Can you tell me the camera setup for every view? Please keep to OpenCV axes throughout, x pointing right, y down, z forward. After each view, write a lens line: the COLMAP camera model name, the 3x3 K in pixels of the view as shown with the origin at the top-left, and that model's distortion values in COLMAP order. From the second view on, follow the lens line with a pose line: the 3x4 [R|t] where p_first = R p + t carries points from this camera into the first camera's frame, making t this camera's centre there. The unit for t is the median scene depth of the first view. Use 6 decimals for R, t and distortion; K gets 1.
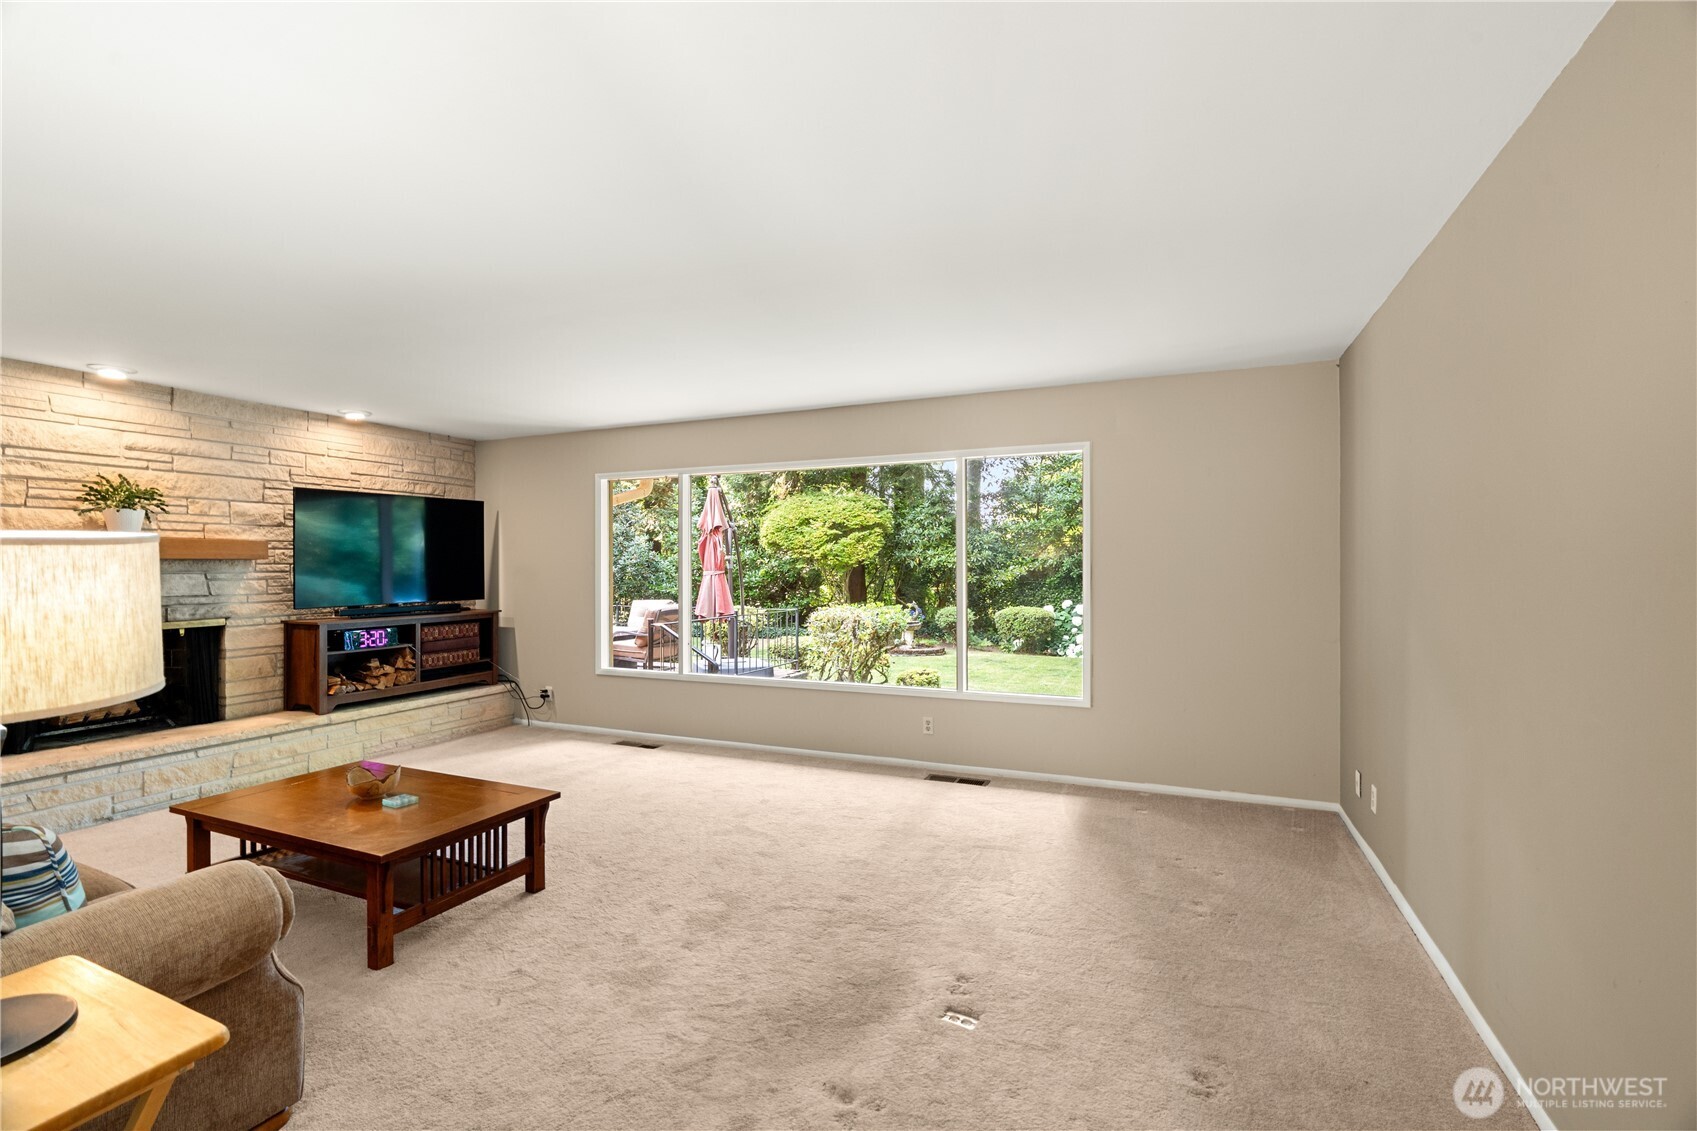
lens RADIAL K [[769.0, 0, 850.2], [0, 769.0, 562.6], [0, 0, 1]] dist [-0.008308, 0.004039]
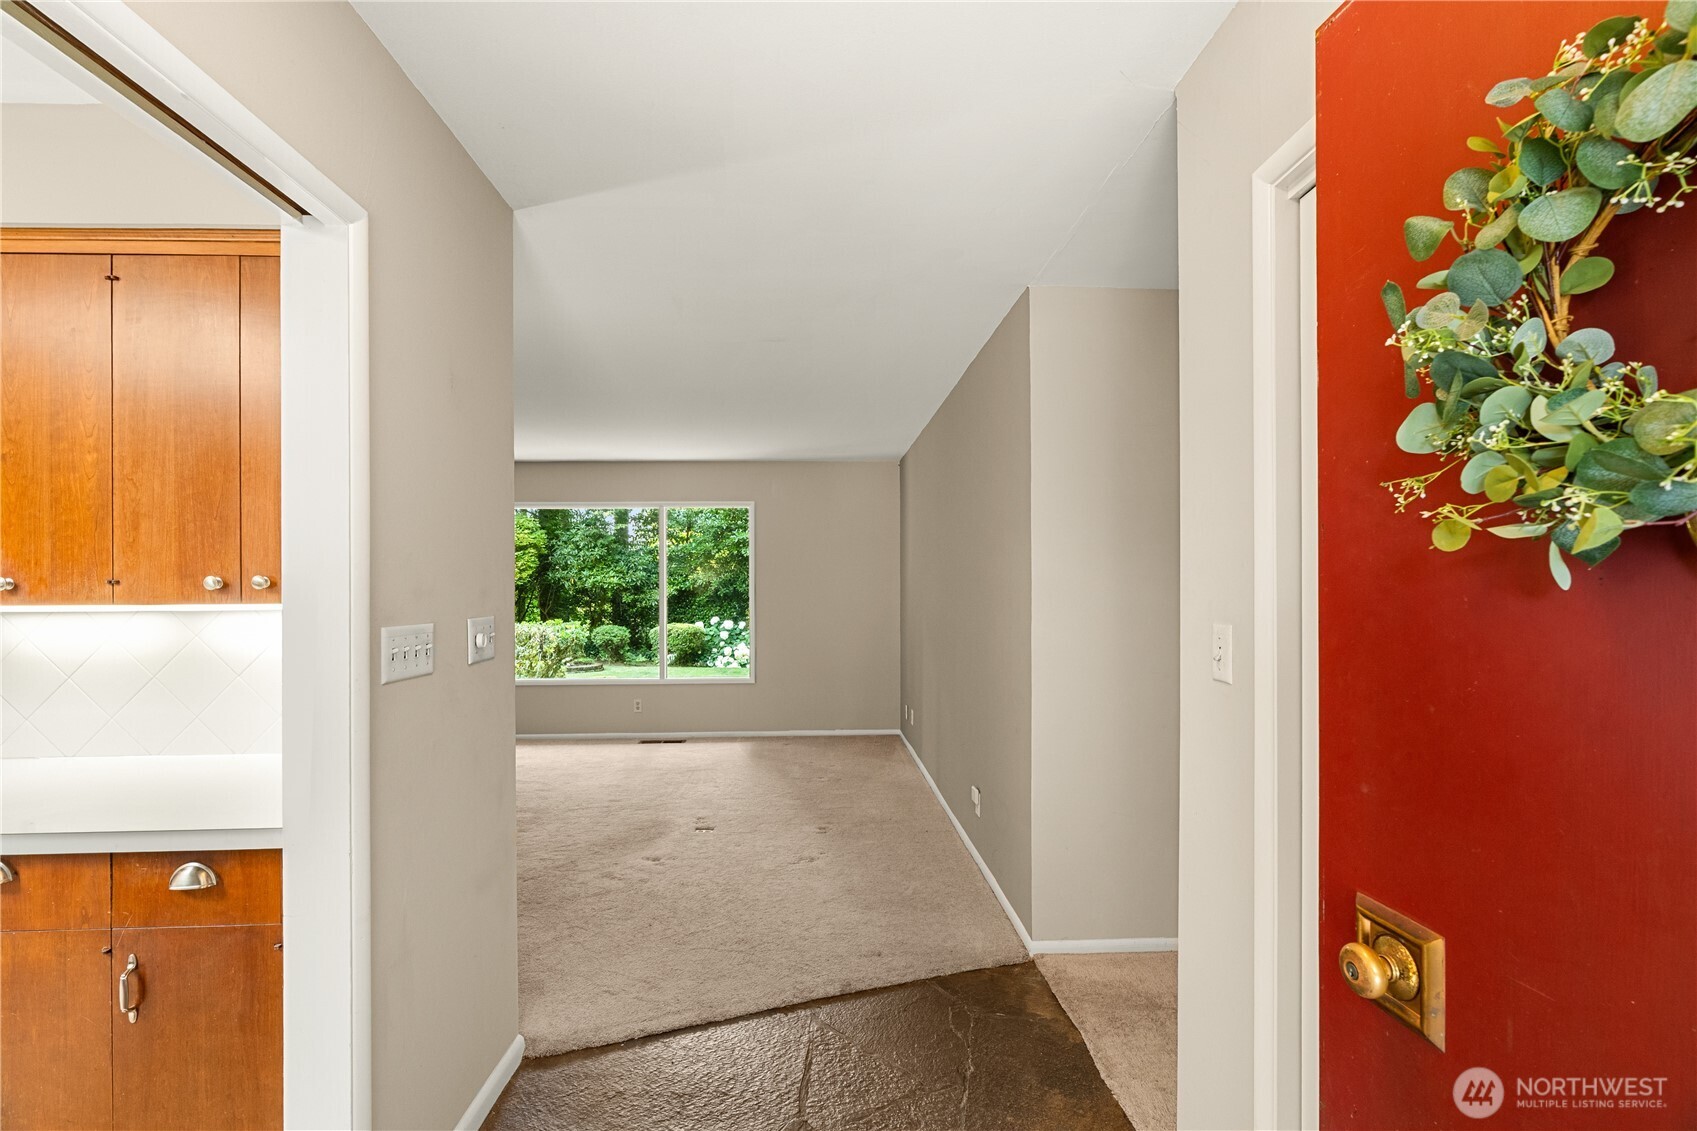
lens RADIAL K [[769.0, 0, 848.1], [0, 769.0, 575.6], [0, 0, 1]] dist [-0.008308, 0.004039]
pose [[0.897442, 0.002217, 0.441127, -0.084363], [0.001794, 0.999961, -0.008676, -0.001167], [-0.441129, 0.008578, 0.897403, -0.190927]]
